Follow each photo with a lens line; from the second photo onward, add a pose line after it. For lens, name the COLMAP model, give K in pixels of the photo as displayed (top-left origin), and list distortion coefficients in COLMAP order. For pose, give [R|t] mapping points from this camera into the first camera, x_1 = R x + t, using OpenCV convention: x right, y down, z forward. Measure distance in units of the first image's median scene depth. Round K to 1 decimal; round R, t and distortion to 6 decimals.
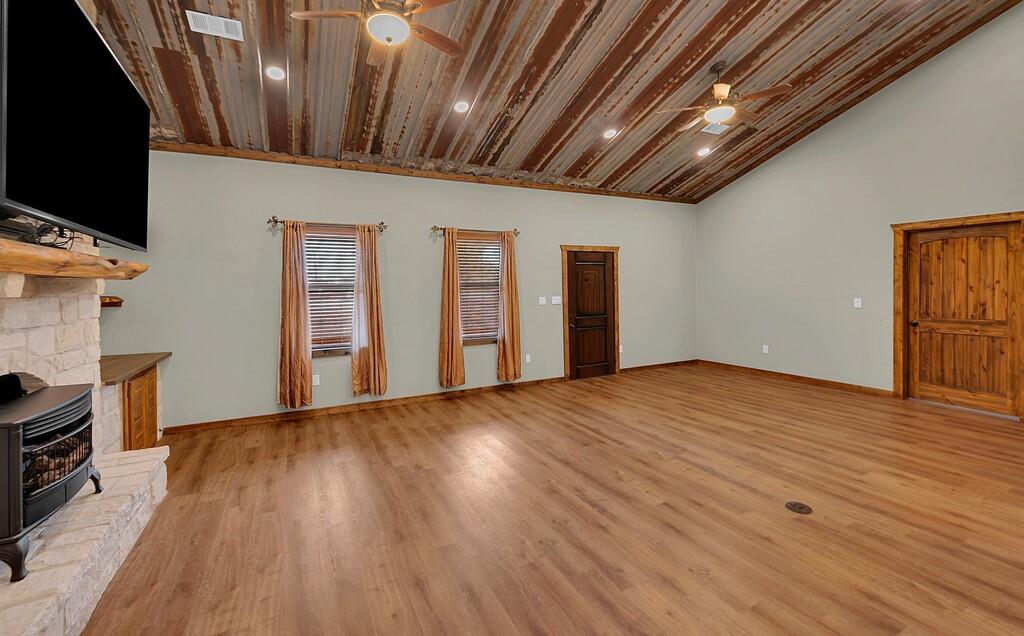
lens RADIAL K [[415.6, 0, 505.2], [0, 415.6, 291.6], [0, 0, 1]] dist [-0.003789, 0.000425]
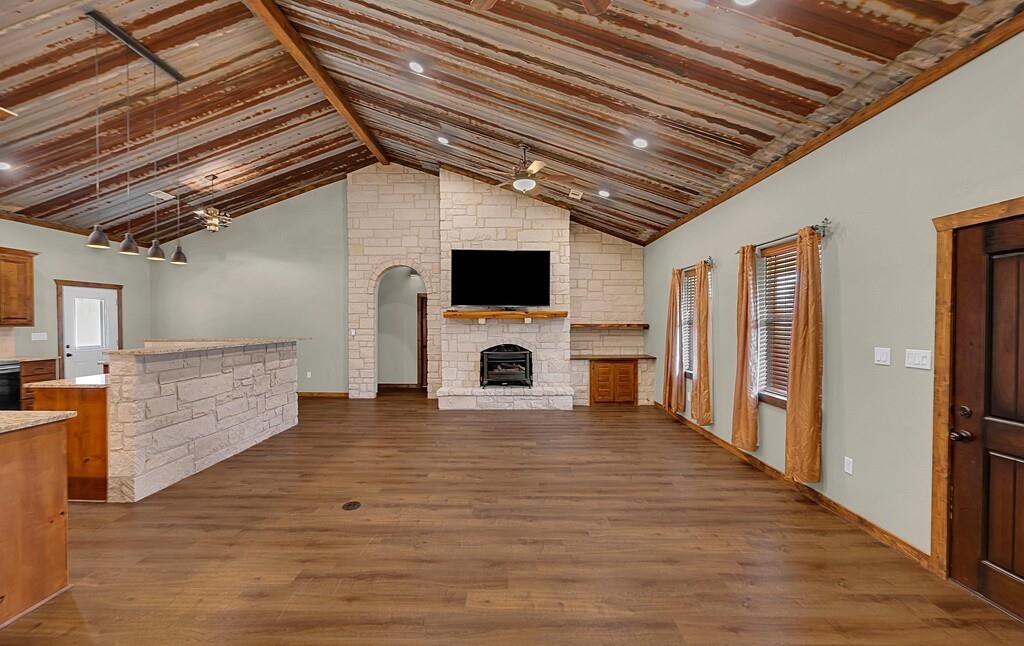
lens RADIAL K [[423.0, 0, 511.8], [0, 423.0, 328.5], [0, 0, 1]] dist [-0.006125, 0.001633]
pose [[-0.451845, 0.029099, -0.891622, 0.867672], [-0.000720, 0.999456, 0.032983, -0.028440], [0.892096, 0.015545, -0.451578, 1.076305]]
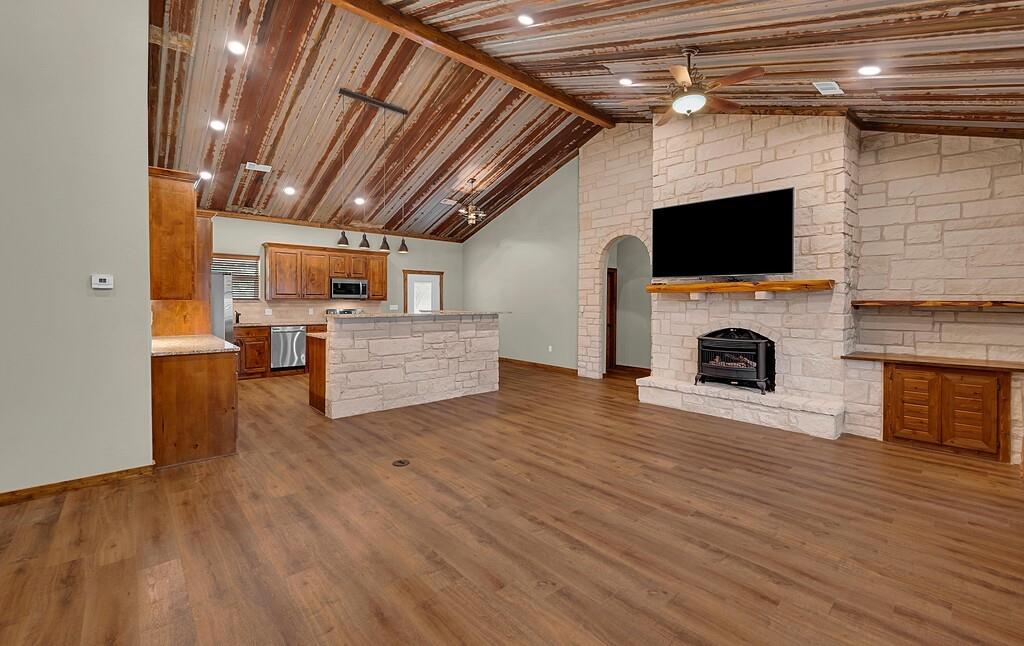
lens RADIAL K [[437.7, 0, 498.1], [0, 437.7, 308.7], [0, 0, 1]] dist [-0.001642, -0.000699]
pose [[-0.969858, 0.014732, -0.243226, 0.400717], [0.007730, 0.999528, 0.029716, -0.011796], [0.243549, 0.026940, -0.969514, 1.323338]]
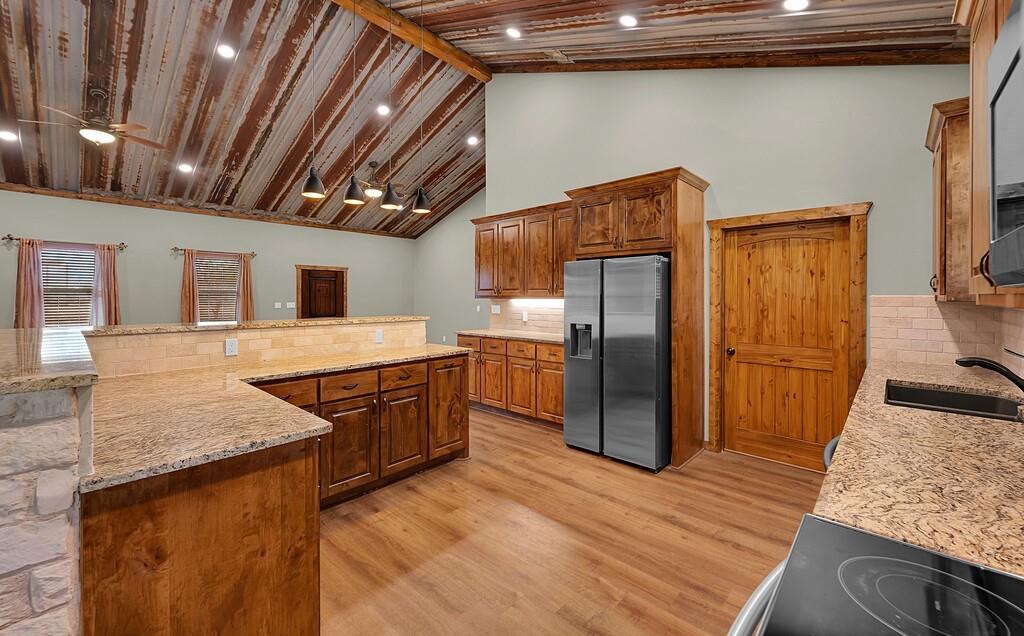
lens RADIAL K [[415.6, 0, 507.4], [0, 415.6, 298.1], [0, 0, 1]] dist [-0.003789, 0.000425]
pose [[0.939419, 0.019047, 0.342241, 0.415667], [-0.015549, 0.999795, -0.012963, 0.003838], [-0.342417, 0.006856, 0.939523, -0.661567]]
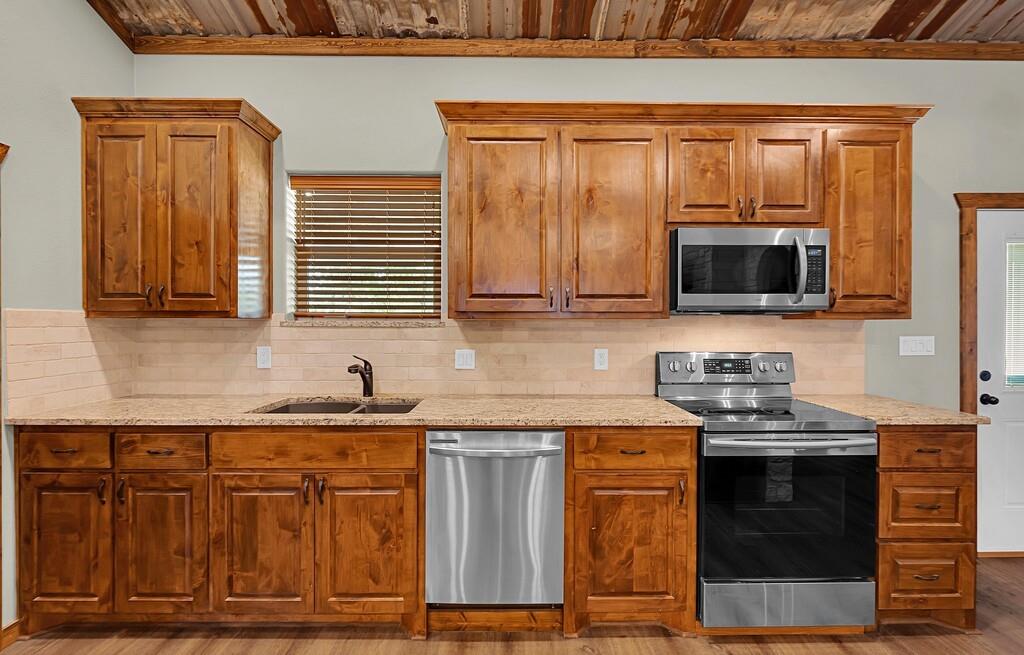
lens RADIAL K [[429.9, 0, 514.9], [0, 429.9, 324.3], [0, 0, 1]] dist [-0.002486, -0.000529]
pose [[-0.901536, 0.013276, 0.432500, 0.585091], [0.018040, 0.999813, 0.006912, 0.002005], [-0.432327, 0.014034, -0.901607, -0.125698]]
